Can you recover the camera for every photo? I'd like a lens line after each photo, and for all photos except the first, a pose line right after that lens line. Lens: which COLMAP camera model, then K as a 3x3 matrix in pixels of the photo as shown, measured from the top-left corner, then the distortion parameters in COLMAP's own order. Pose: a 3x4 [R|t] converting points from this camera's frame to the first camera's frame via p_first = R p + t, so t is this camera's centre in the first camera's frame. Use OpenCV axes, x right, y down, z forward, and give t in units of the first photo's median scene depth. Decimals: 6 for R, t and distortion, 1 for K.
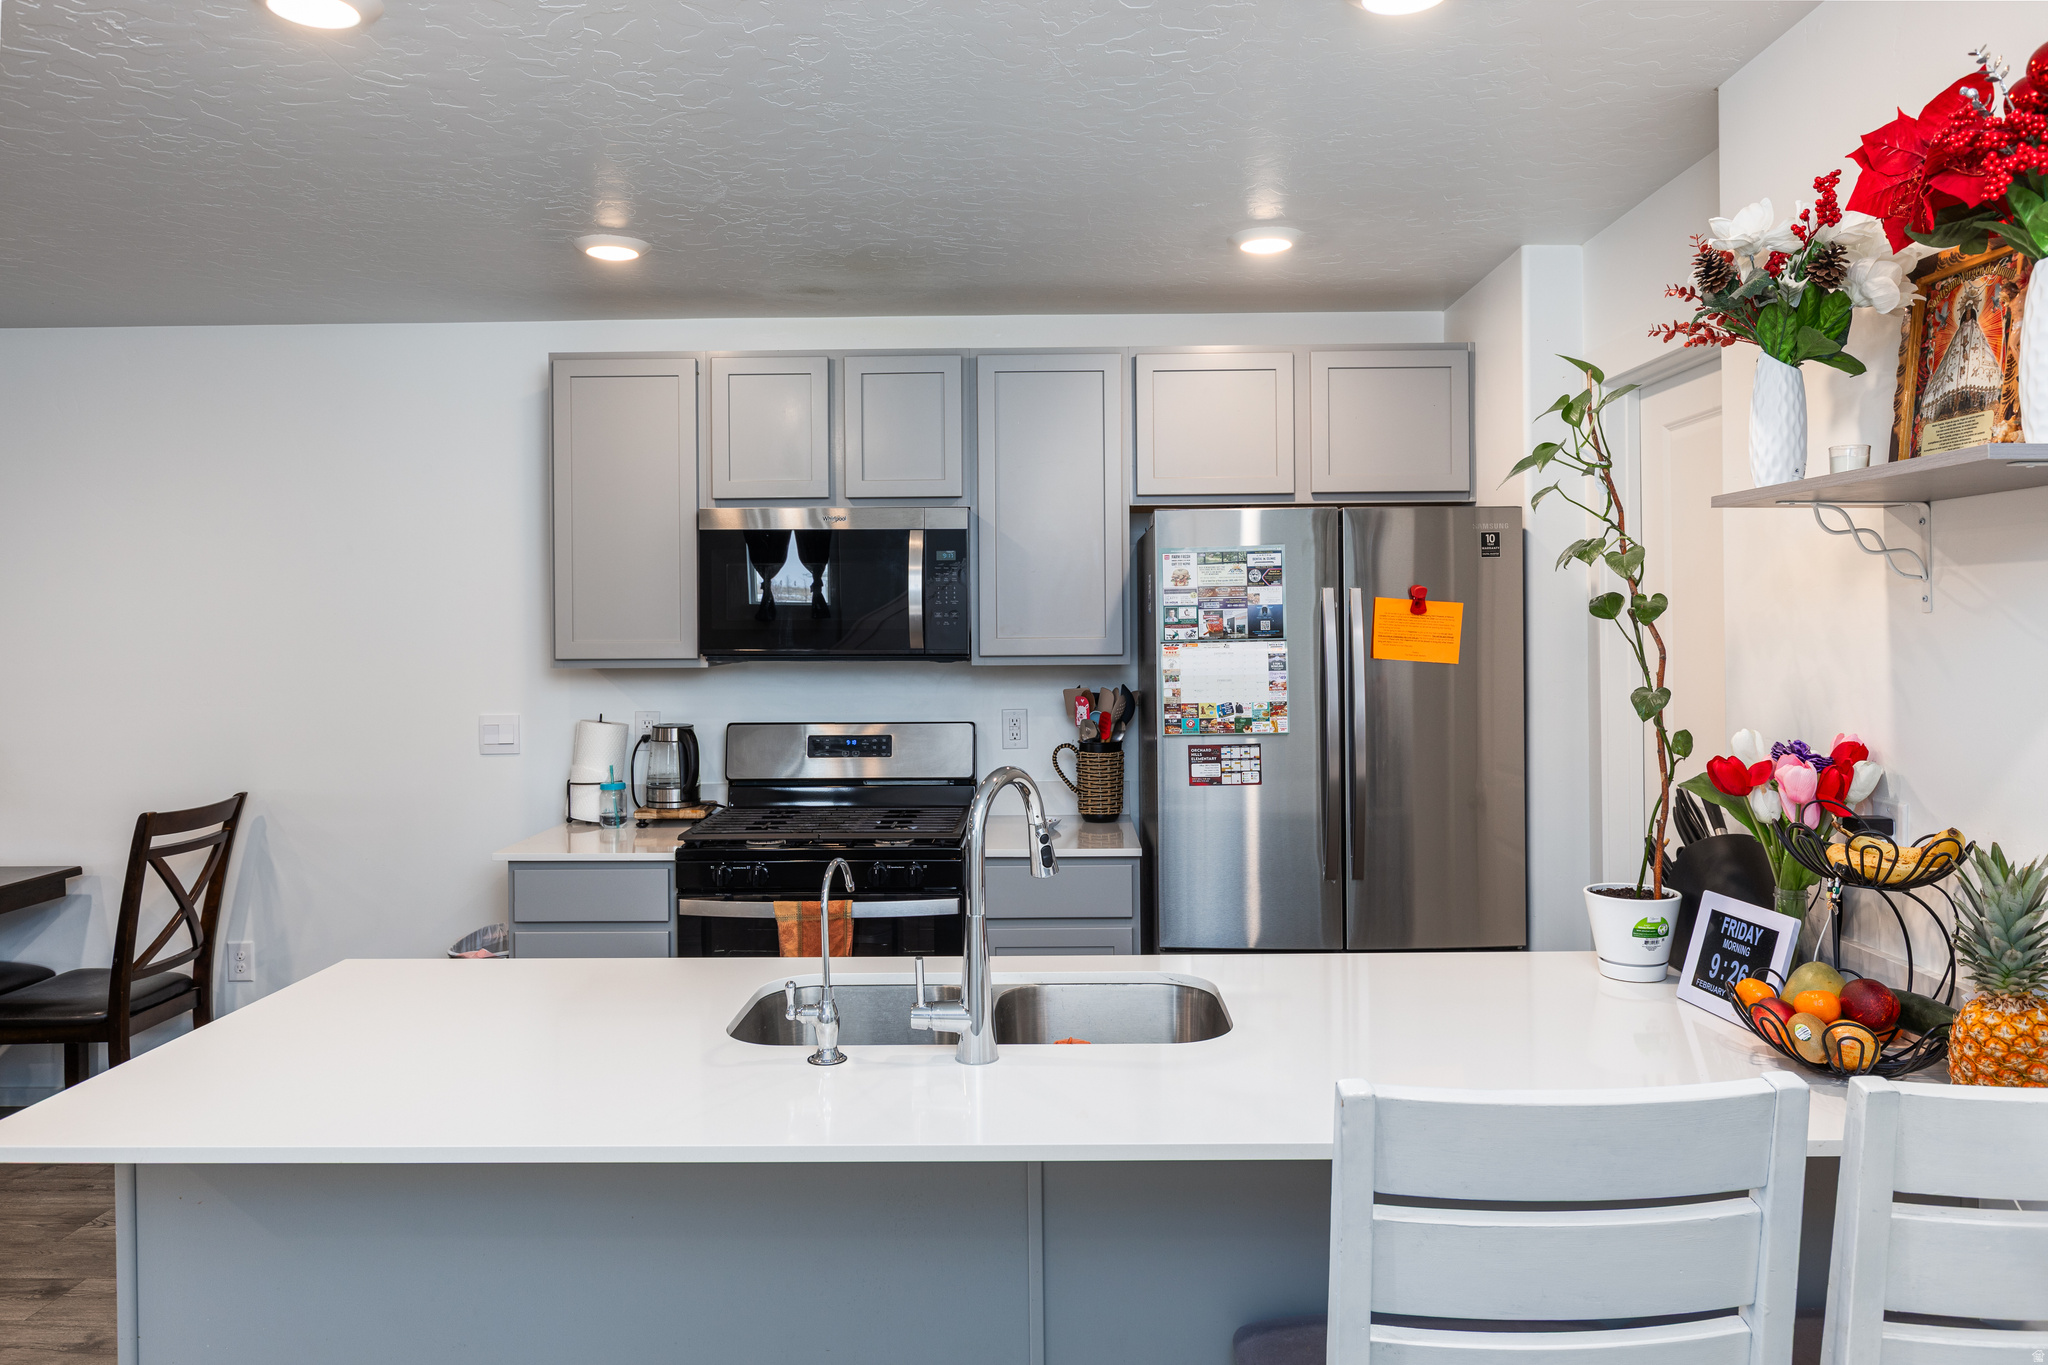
lens RADIAL K [[1380.0, 0, 1025.6], [0, 1380.0, 631.2], [0, 0, 1]] dist [0.005267, -0.000352]
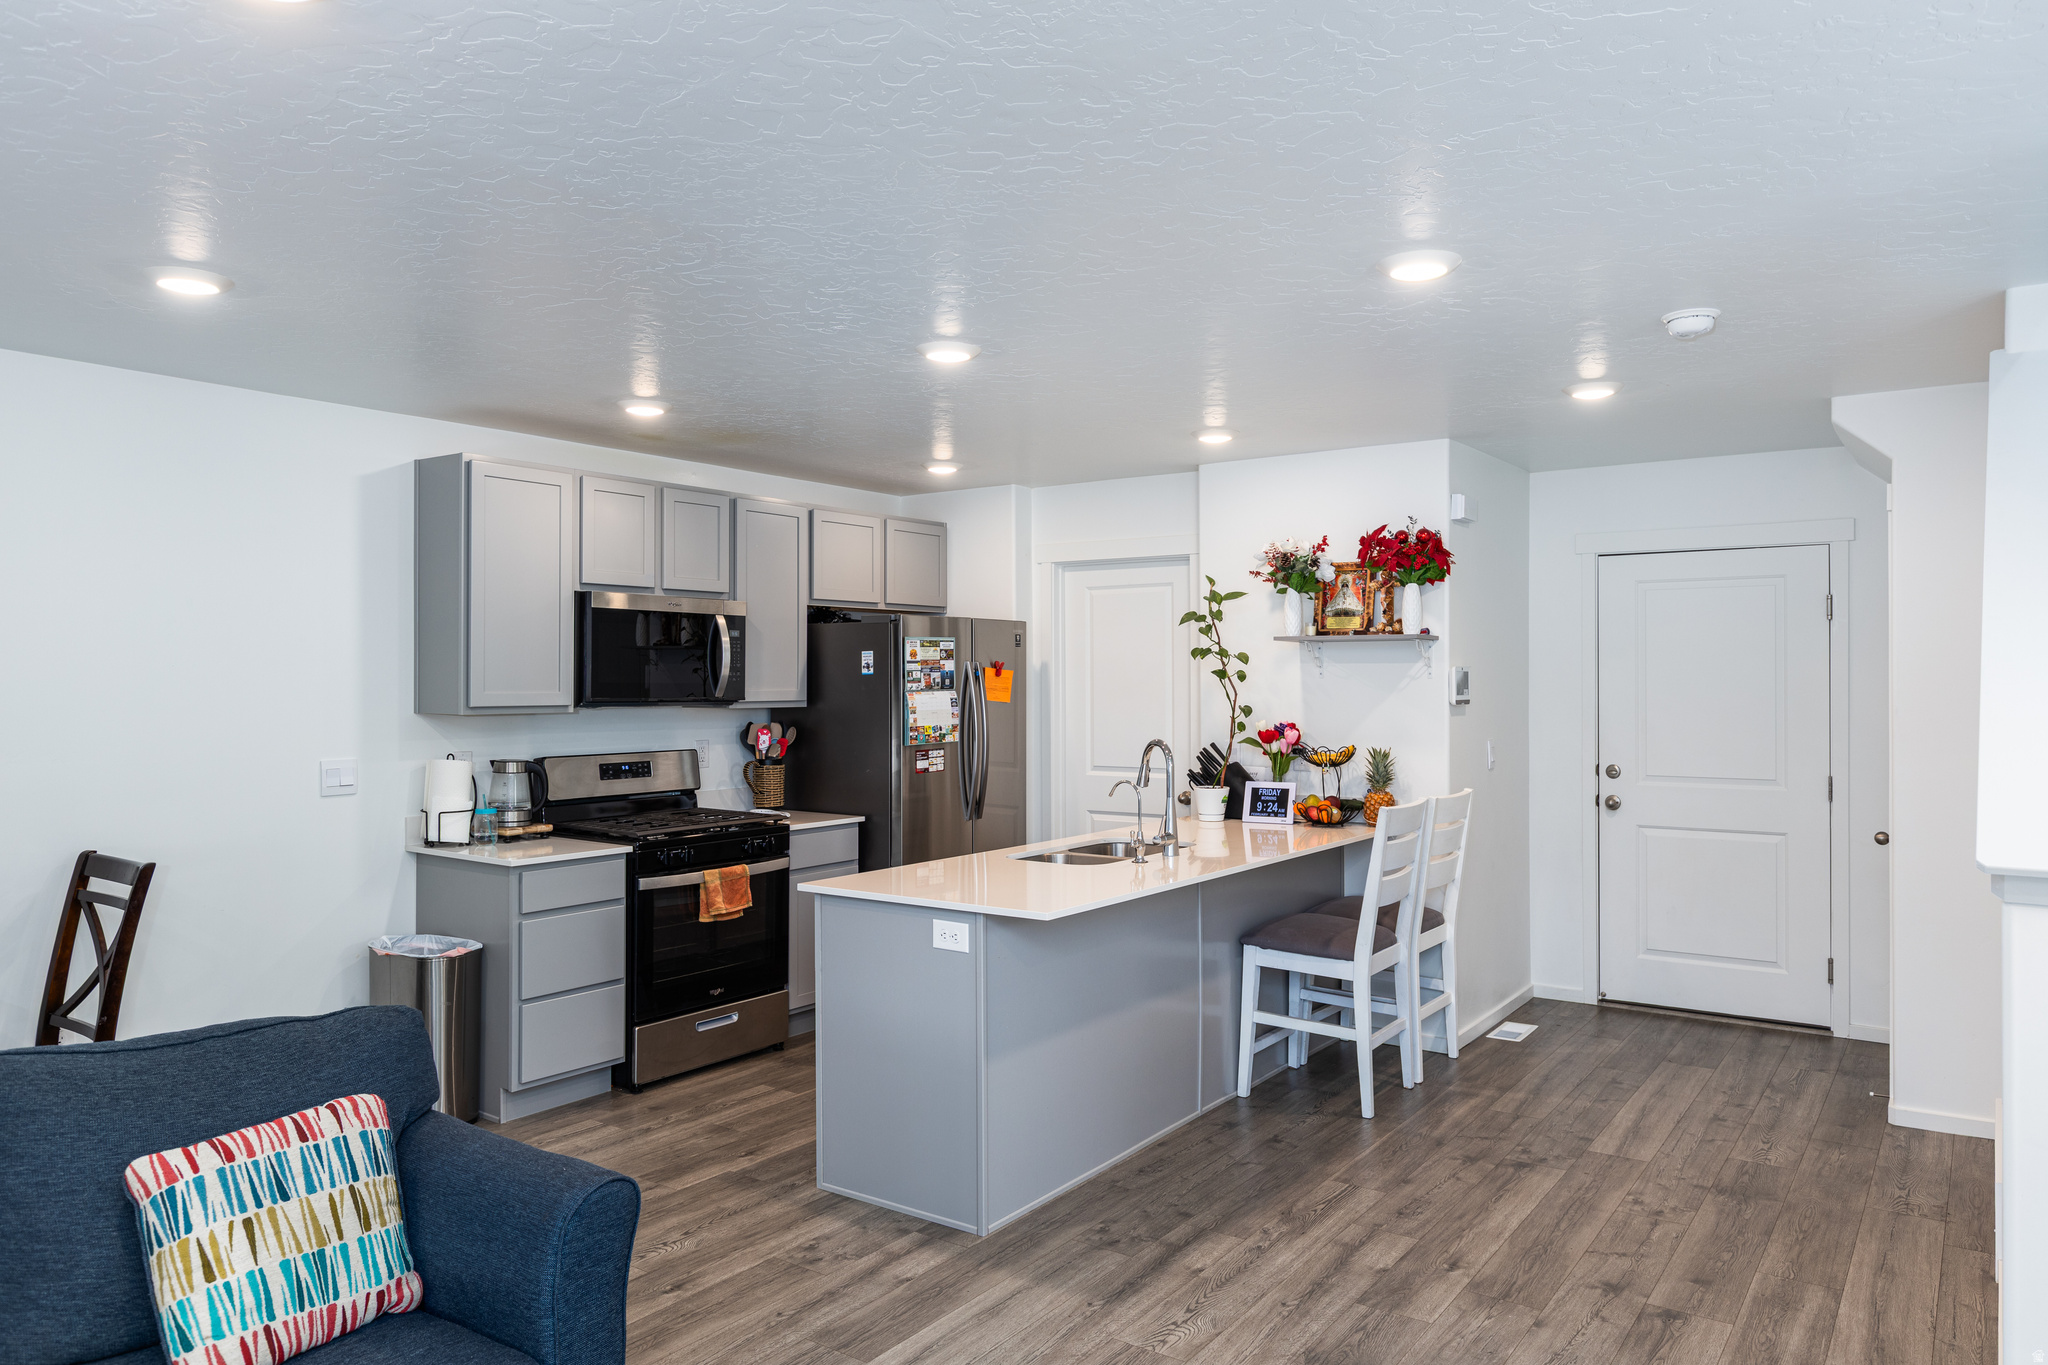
lens RADIAL K [[1358.7, 0, 1037.2], [0, 1358.7, 673.5], [0, 0, 1]] dist [0.003093, -0.000392]
pose [[0.567192, 0.010074, 0.823524, -1.050454], [0.000883, 0.999917, -0.012840, 0.006778], [-0.823585, 0.008010, 0.567137, -0.089391]]
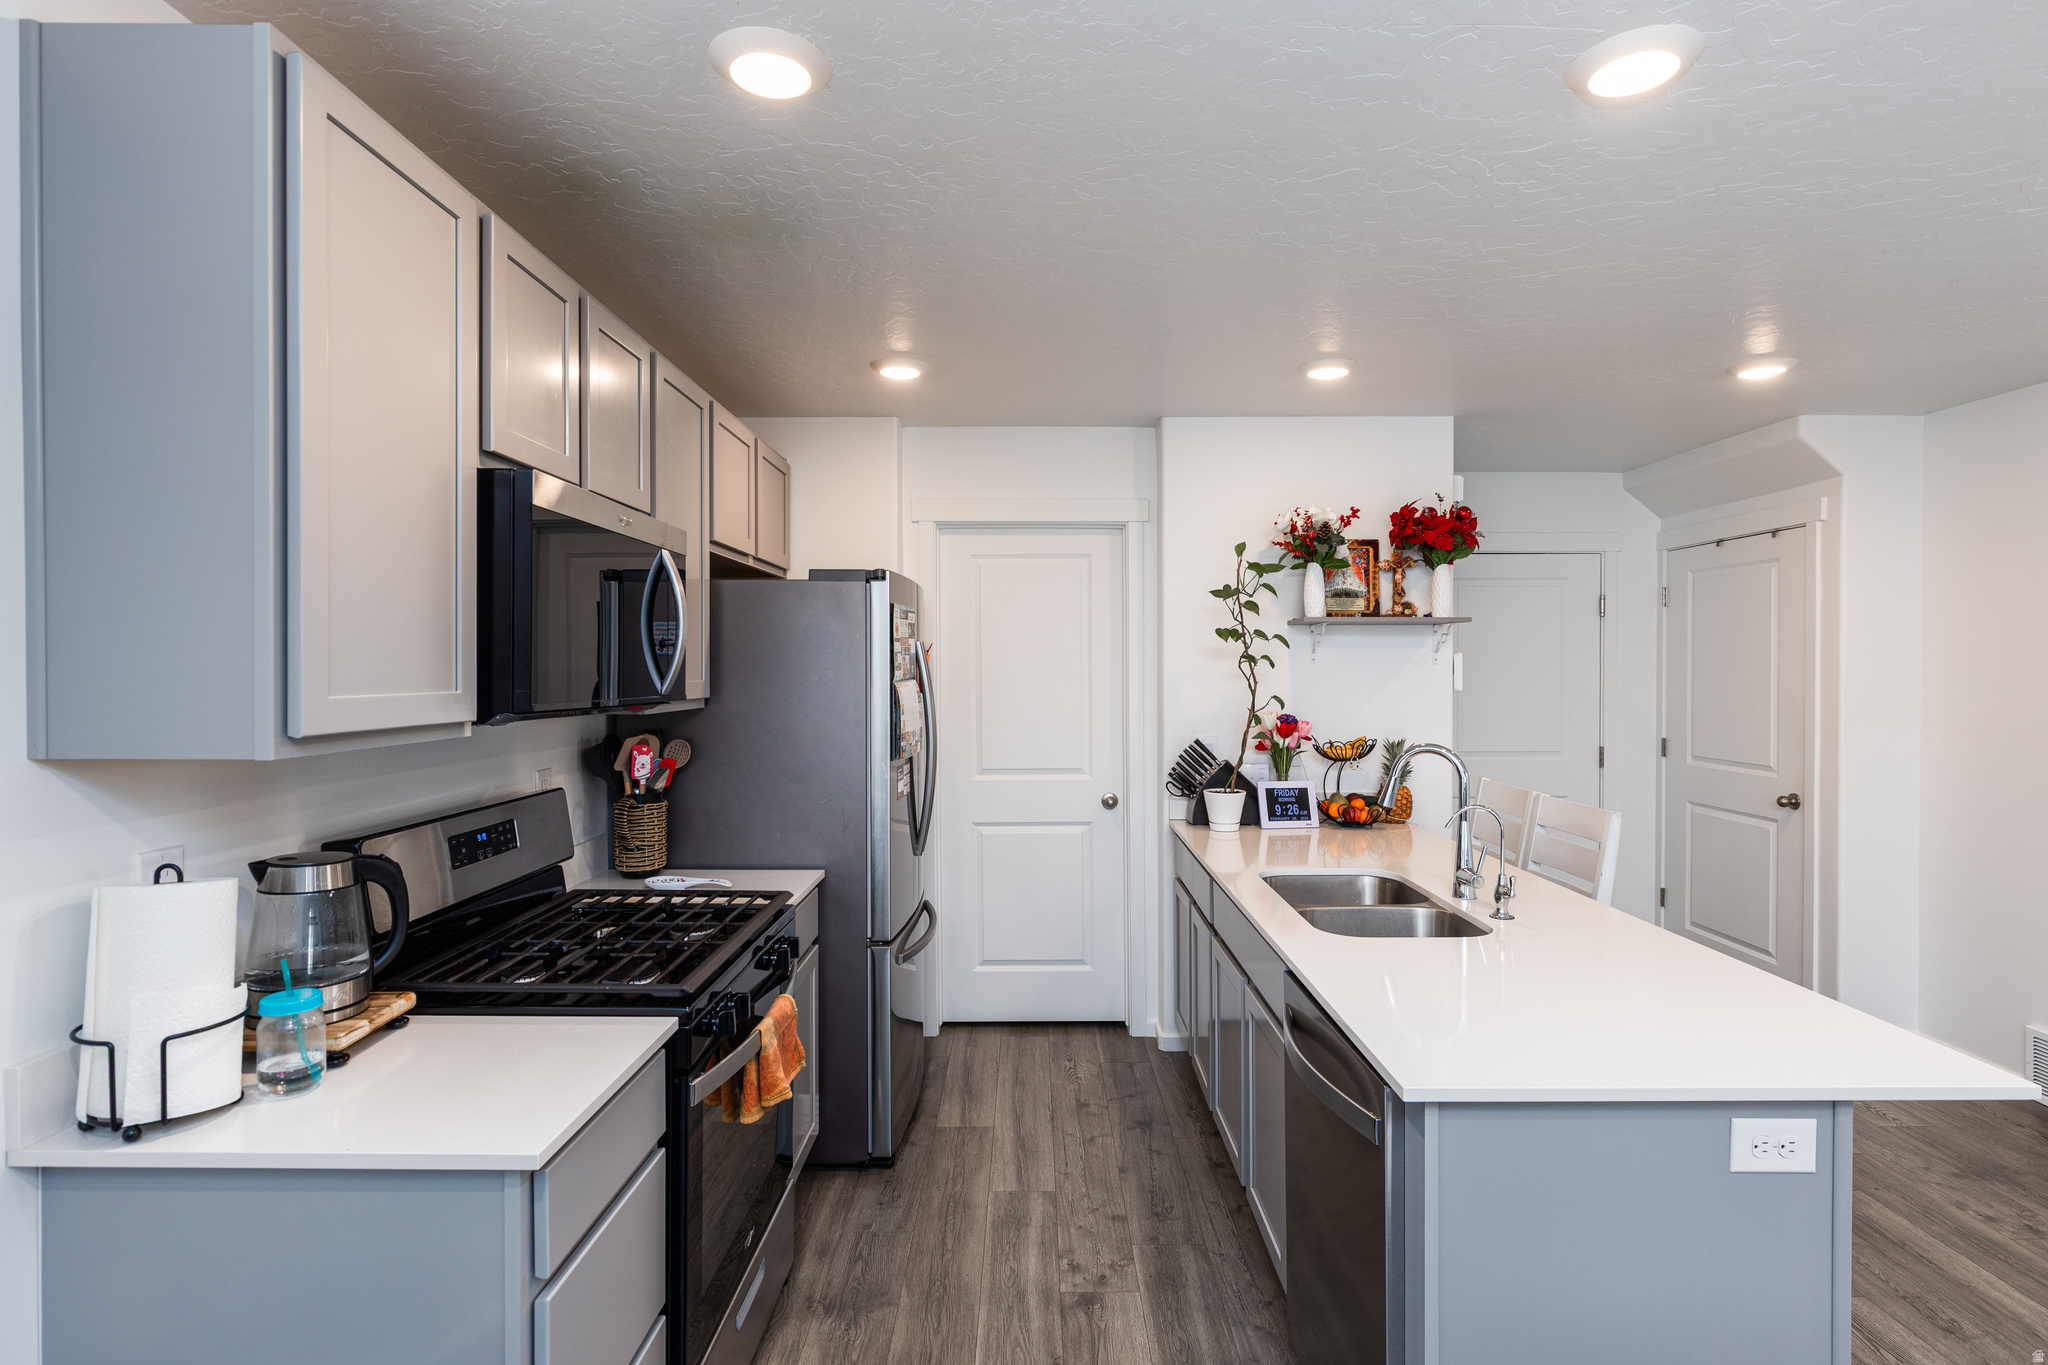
lens RADIAL K [[1019.5, 0, 1032.9], [0, 1019.5, 666.0], [0, 0, 1]] dist [0.003979, 0.000289]
pose [[-0.017958, 0.007935, 0.999807, -0.680127], [0.006589, 0.999948, -0.007818, 0.001232], [-0.999817, 0.006447, -0.018010, 0.775943]]
